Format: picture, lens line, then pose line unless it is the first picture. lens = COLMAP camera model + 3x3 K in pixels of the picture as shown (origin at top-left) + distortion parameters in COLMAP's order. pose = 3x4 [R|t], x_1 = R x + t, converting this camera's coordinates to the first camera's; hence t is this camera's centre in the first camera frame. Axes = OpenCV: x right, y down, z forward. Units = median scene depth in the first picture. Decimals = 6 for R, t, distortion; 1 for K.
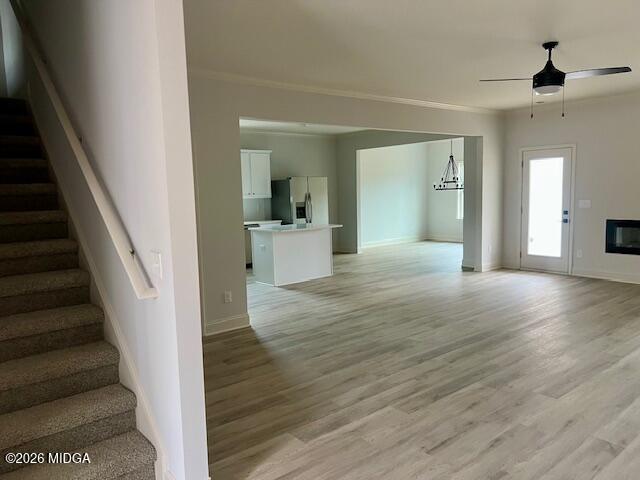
lens RADIAL K [[479.8, 0, 324.7], [0, 479.8, 240.1], [0, 0, 1]] dist [0.068588, -0.093924]
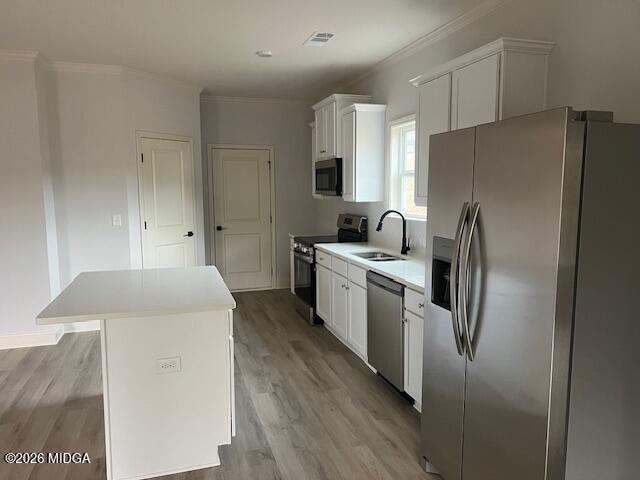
lens RADIAL K [[479.8, 0, 324.7], [0, 479.8, 240.1], [0, 0, 1]] dist [0.068588, -0.093924]
pose [[-0.377414, 0.130877, -0.916750, 0.213133], [-0.085957, 0.980738, 0.175400, -0.130272], [0.922047, 0.145000, -0.358894, 1.158950]]
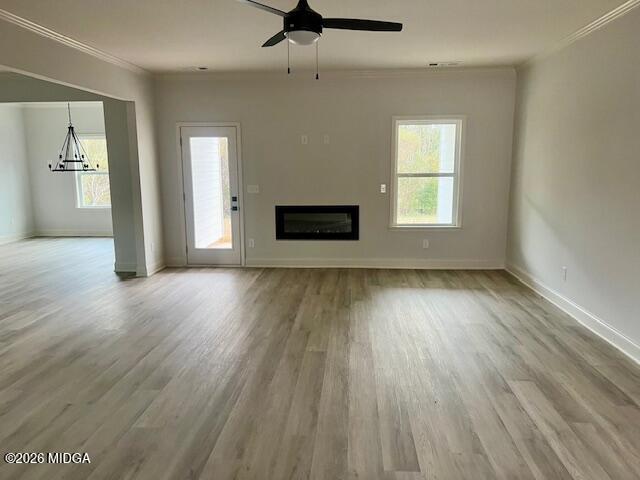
lens RADIAL K [[477.8, 0, 320.0], [0, 477.8, 240.0], [0, 0, 1]] dist [0.069461, -0.098287]
pose [[0.688843, -0.088910, 0.719438, -0.040725], [0.063416, 0.996036, 0.062374, -0.024692], [-0.722132, 0.002658, 0.691751, 0.248889]]
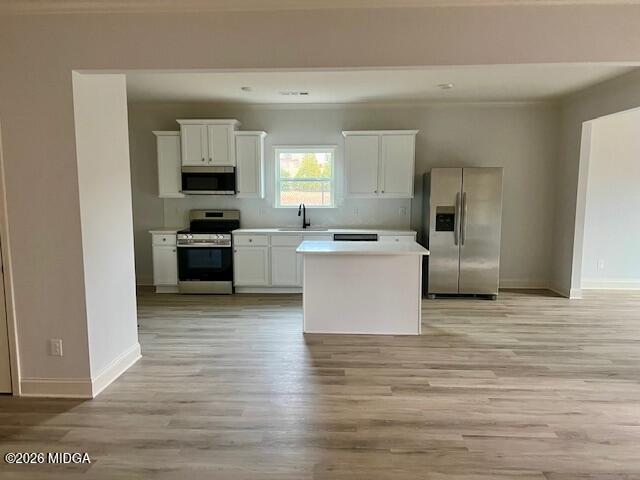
lens RADIAL K [[479.8, 0, 324.7], [0, 479.8, 240.1], [0, 0, 1]] dist [0.068588, -0.093924]
pose [[0.734378, 0.101791, -0.671064, 0.307455], [-0.091720, 0.994505, 0.050479, -0.058846], [0.672515, 0.024479, 0.739679, 0.458498]]
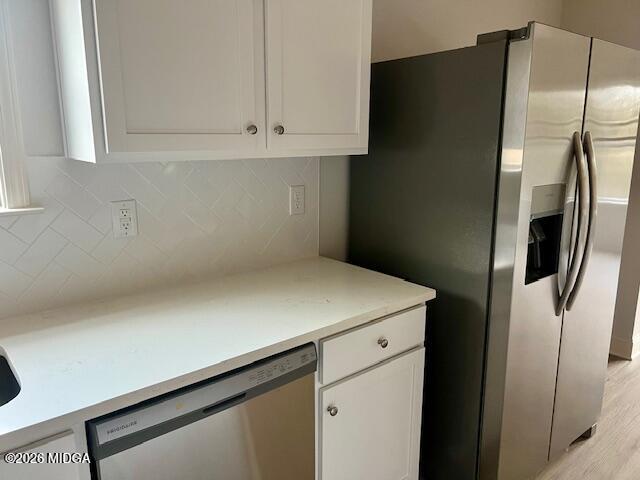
lens RADIAL K [[492.9, 0, 320.0], [0, 492.9, 240.0], [0, 0, 1]] dist [-0.005408, -0.002059]
pose [[0.999476, 0.026897, 0.018008, -0.151325], [-0.028542, 0.994737, 0.098403, -0.085038], [-0.015266, -0.098866, 0.994984, 0.930291]]
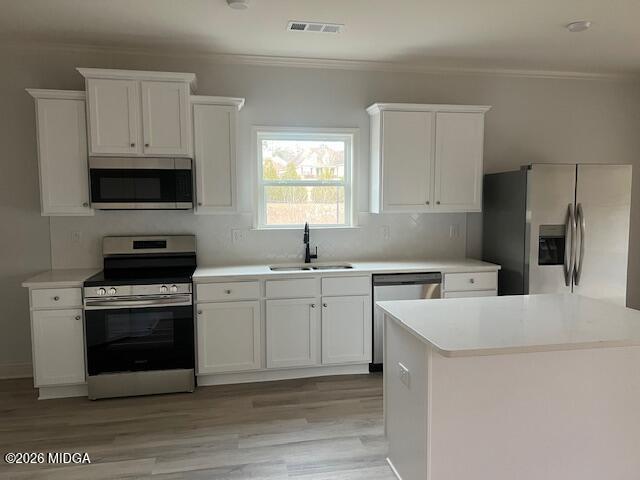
lens RADIAL K [[479.8, 0, 324.7], [0, 479.8, 240.1], [0, 0, 1]] dist [0.068588, -0.093924]
pose [[0.872772, 0.067549, -0.483432, -0.021882], [-0.071619, 0.997381, 0.010063, -0.064608], [0.482846, 0.025840, 0.875324, 0.615615]]
